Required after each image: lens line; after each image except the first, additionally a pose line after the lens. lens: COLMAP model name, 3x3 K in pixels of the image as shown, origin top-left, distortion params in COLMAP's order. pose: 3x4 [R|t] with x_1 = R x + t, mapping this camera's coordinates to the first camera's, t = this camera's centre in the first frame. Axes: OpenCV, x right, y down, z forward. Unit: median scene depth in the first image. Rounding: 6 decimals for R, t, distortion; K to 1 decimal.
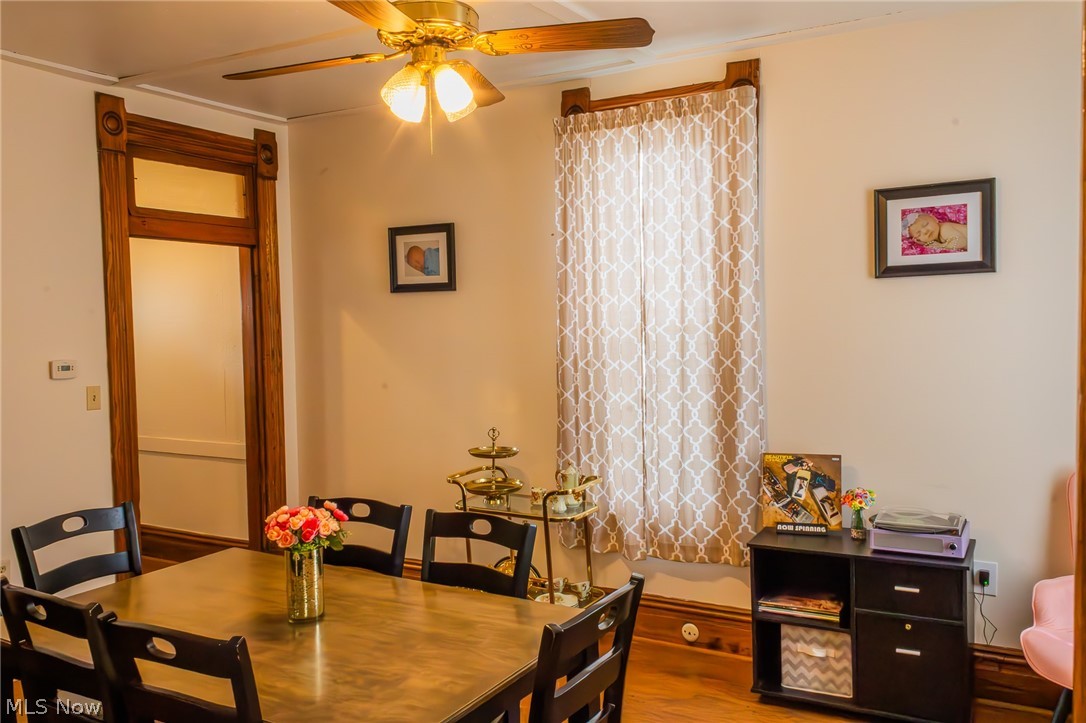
lens RADIAL K [[880.7, 0, 547.2], [0, 880.7, 364.1], [0, 0, 1]] dist [0.039731, -0.034334]
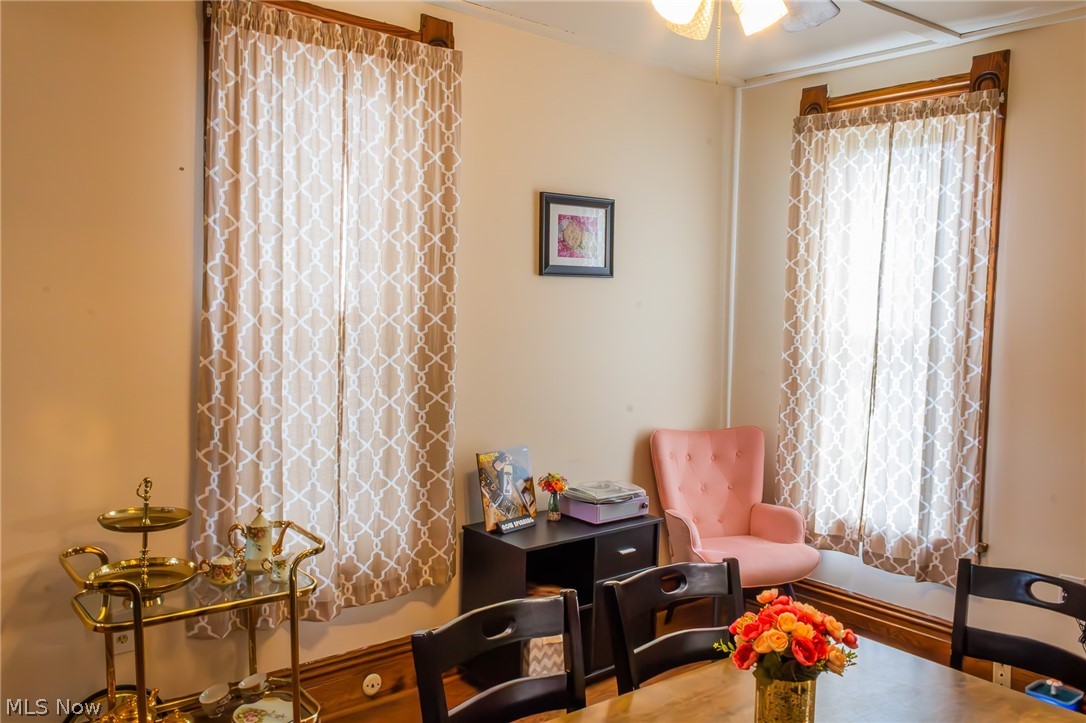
lens RADIAL K [[880.7, 0, 543.8], [0, 880.7, 347.3], [0, 0, 1]] dist [0.039731, -0.034334]
pose [[0.328175, -0.026295, 0.944251, -0.594719], [0.004468, 0.999645, 0.026285, -0.035491], [-0.944606, -0.004407, 0.328176, 0.609843]]
